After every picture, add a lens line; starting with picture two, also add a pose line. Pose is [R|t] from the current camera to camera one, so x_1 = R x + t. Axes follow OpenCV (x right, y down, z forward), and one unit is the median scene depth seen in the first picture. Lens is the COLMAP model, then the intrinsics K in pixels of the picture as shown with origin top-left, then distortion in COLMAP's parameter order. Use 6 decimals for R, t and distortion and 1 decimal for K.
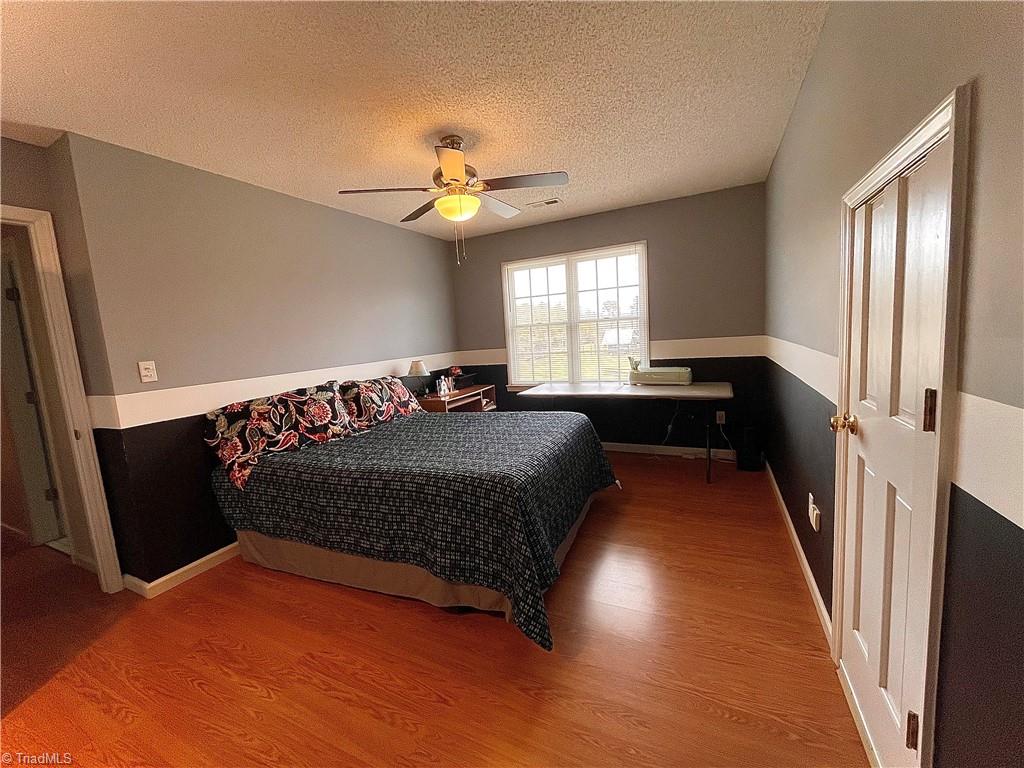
lens RADIAL K [[410.5, 0, 512.3], [0, 410.5, 380.5], [0, 0, 1]] dist [0.013956, 0.000440]
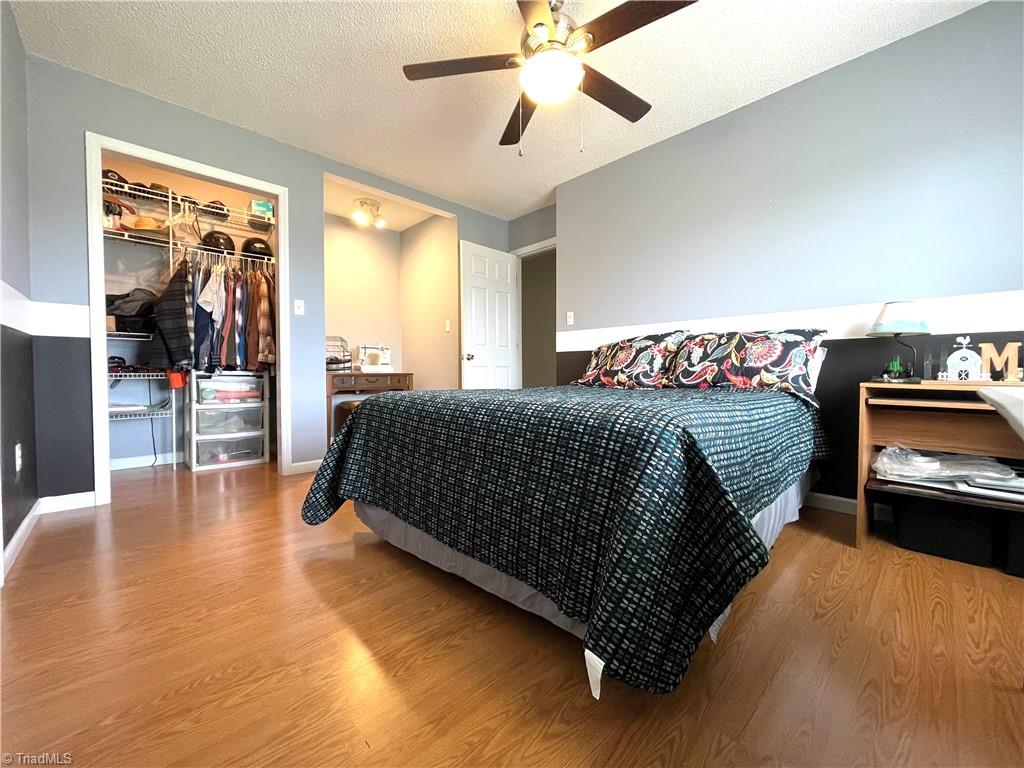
lens RADIAL K [[410.5, 0, 512.5], [0, 410.5, 380.3], [0, 0, 1]] dist [0.013956, 0.000440]
pose [[-0.344353, 0.085581, -0.934932, 0.544403], [-0.090676, 0.988149, 0.123851, 0.029595], [0.934451, 0.127424, -0.332511, 1.060669]]
